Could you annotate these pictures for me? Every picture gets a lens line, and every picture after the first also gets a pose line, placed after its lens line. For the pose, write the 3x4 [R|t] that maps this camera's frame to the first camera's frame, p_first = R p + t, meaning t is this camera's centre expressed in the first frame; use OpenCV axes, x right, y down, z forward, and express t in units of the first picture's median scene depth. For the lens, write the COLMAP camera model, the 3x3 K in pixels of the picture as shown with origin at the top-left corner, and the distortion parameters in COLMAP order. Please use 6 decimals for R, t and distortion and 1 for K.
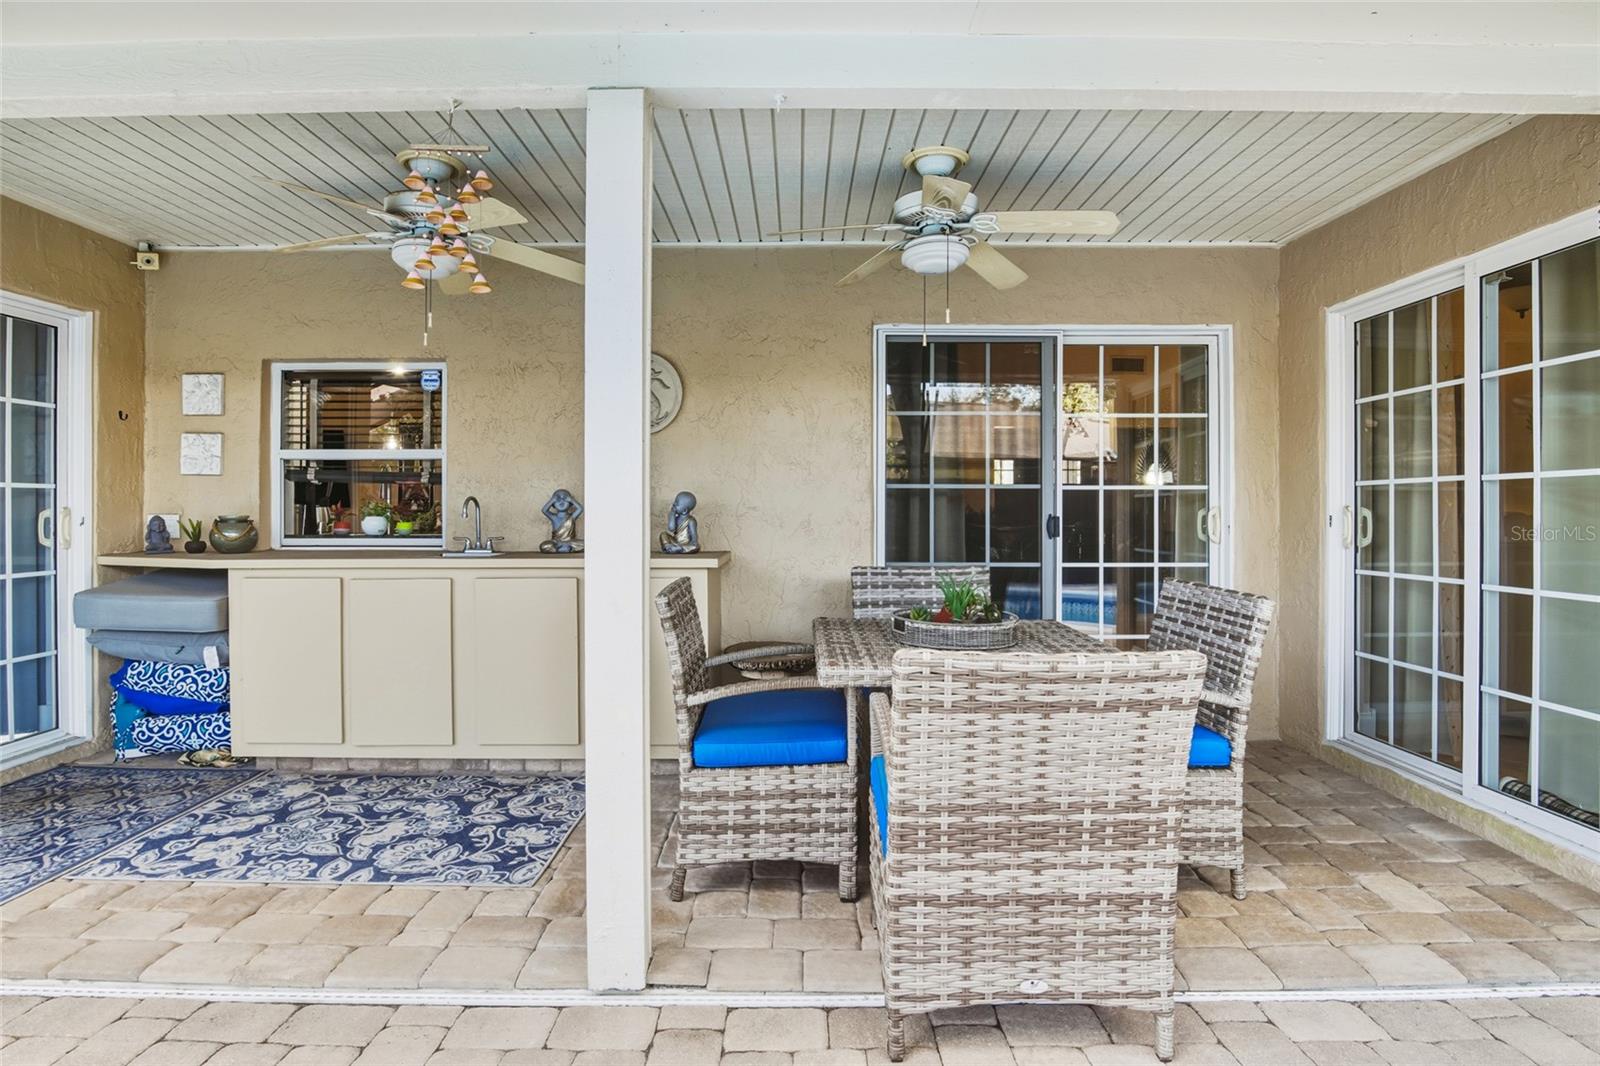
lens RADIAL K [[789.3, 0, 801.7], [0, 789.3, 521.9], [0, 0, 1]] dist [-0.025182, 0.000154]
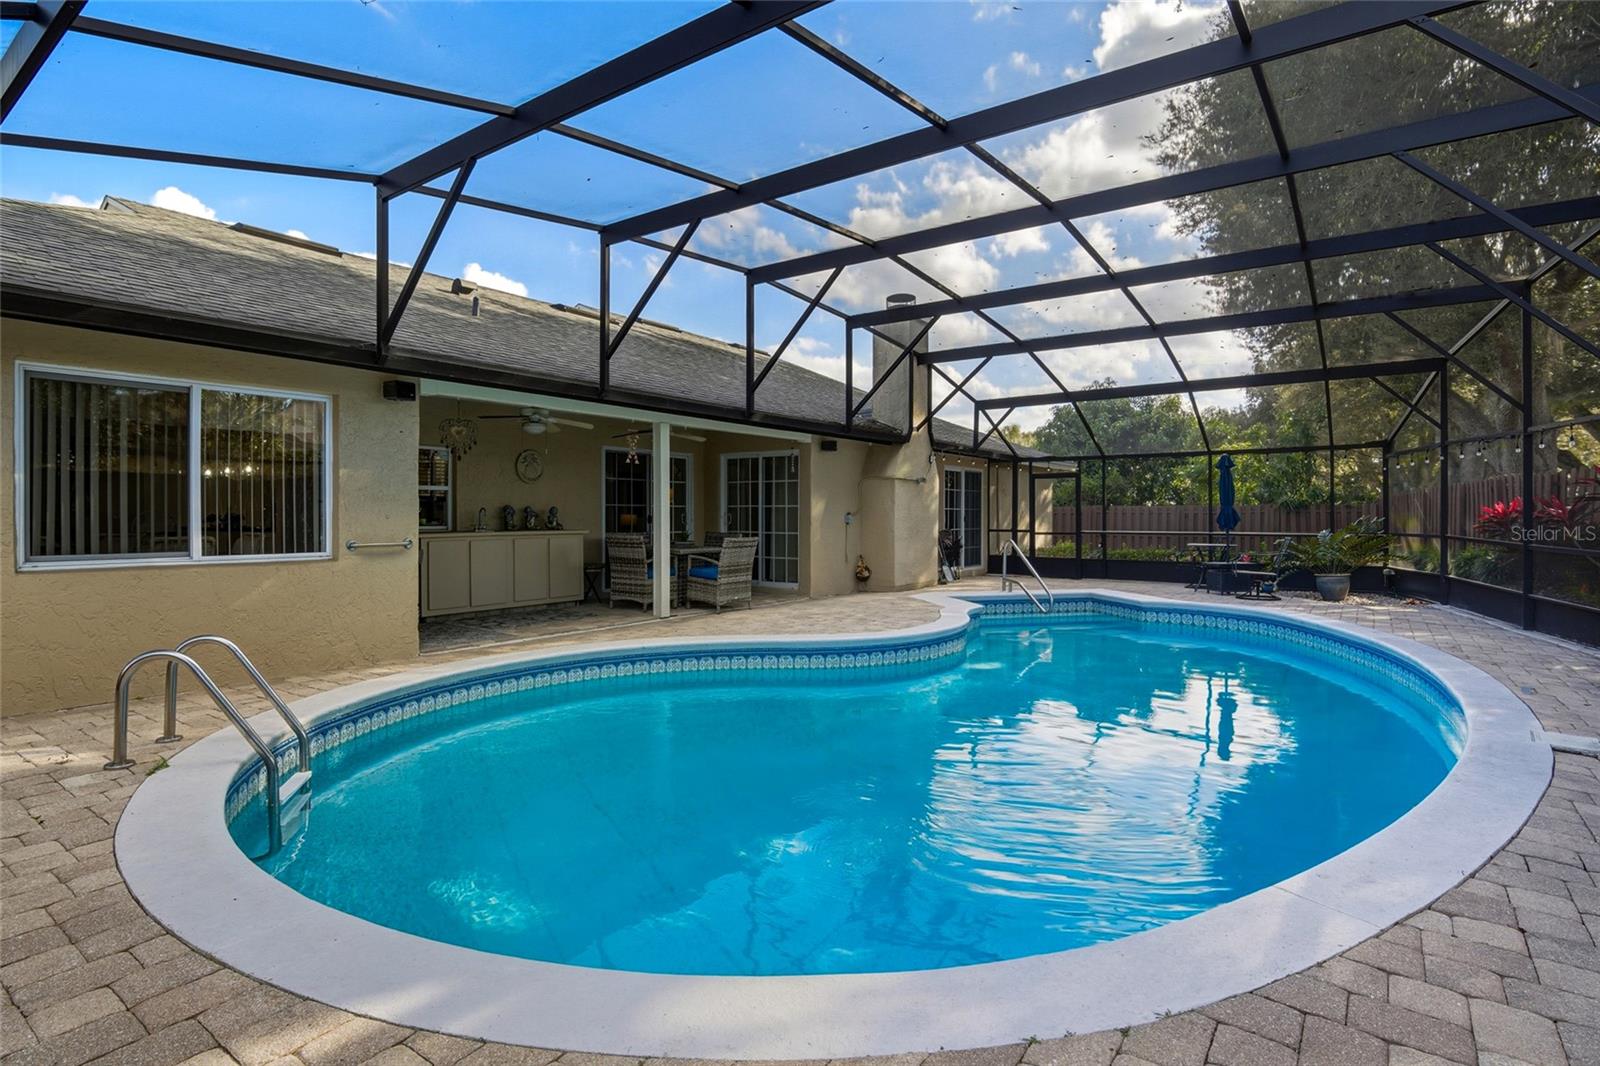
lens RADIAL K [[789.3, 0, 800.1], [0, 789.3, 527.9], [0, 0, 1]] dist [-0.025182, 0.000154]
pose [[0.576395, -0.005682, 0.817151, -1.867051], [0.003276, 0.999984, 0.004642, 0.024938], [-0.817165, 0.000002, 0.576404, -1.201981]]
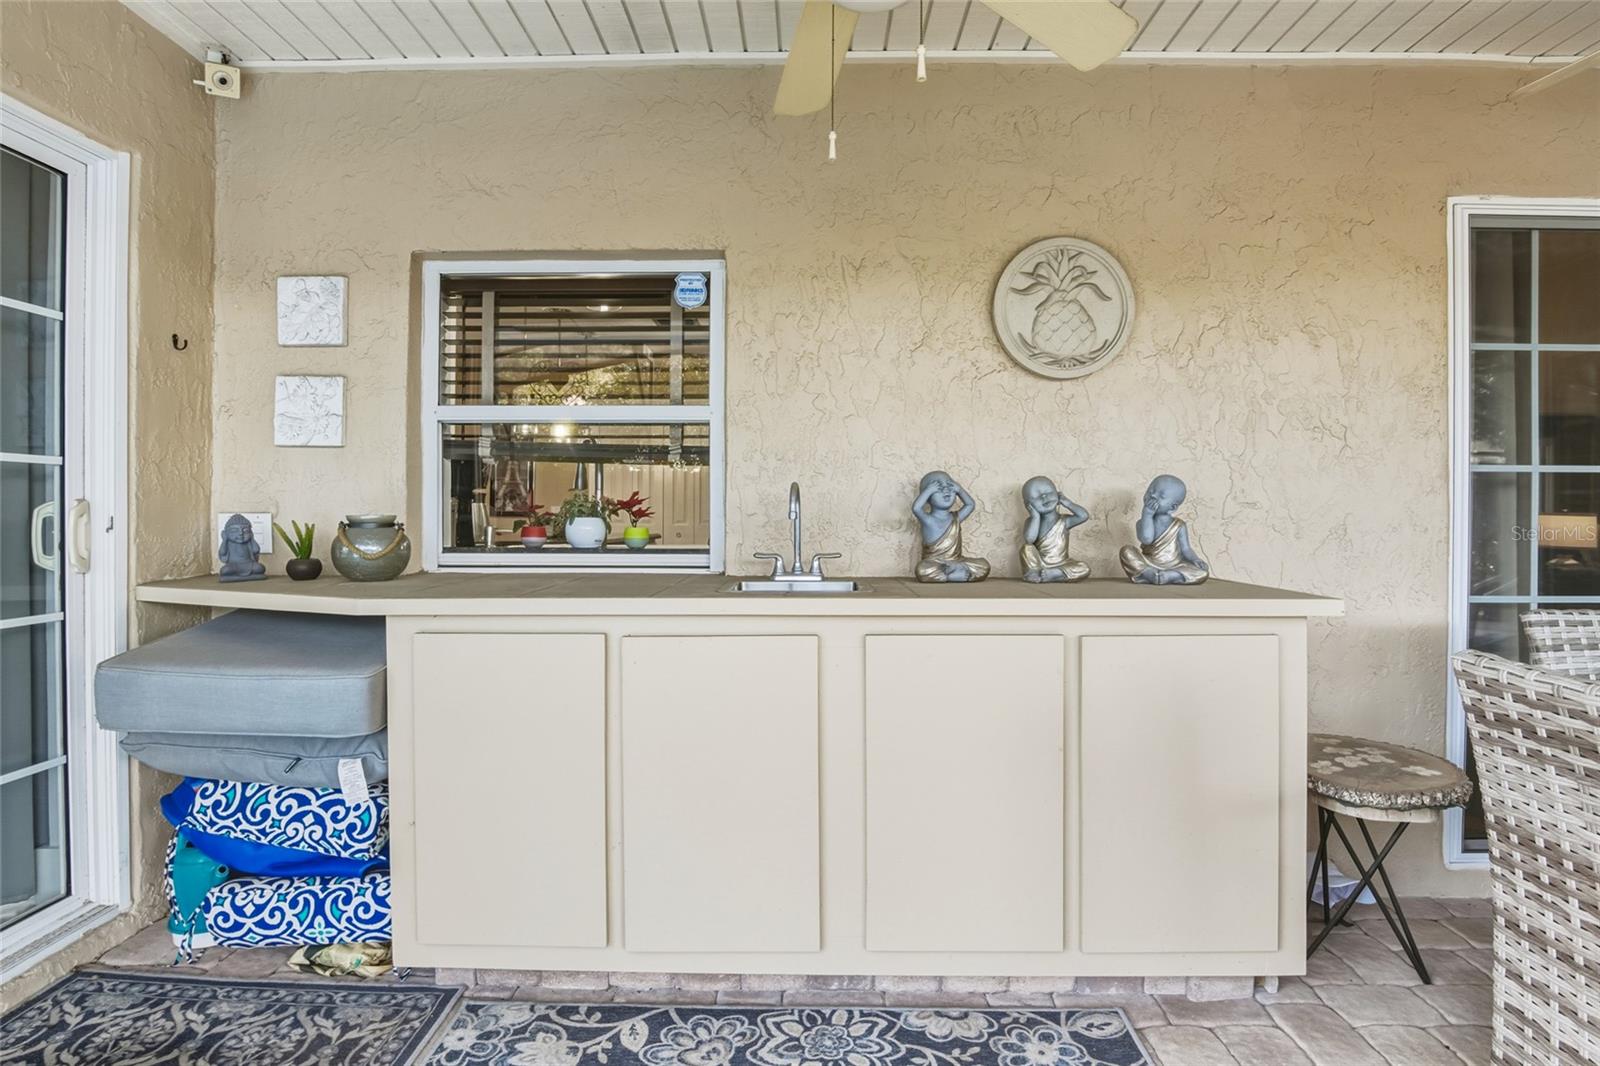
lens RADIAL K [[789.3, 0, 798.1], [0, 789.3, 530.1], [0, 0, 1]] dist [-0.025182, 0.000154]
pose [[0.999896, 0.002361, -0.014244, -0.423136], [-0.002304, 0.999989, 0.004004, -0.000153], [0.014254, -0.003971, 0.999891, 0.444054]]
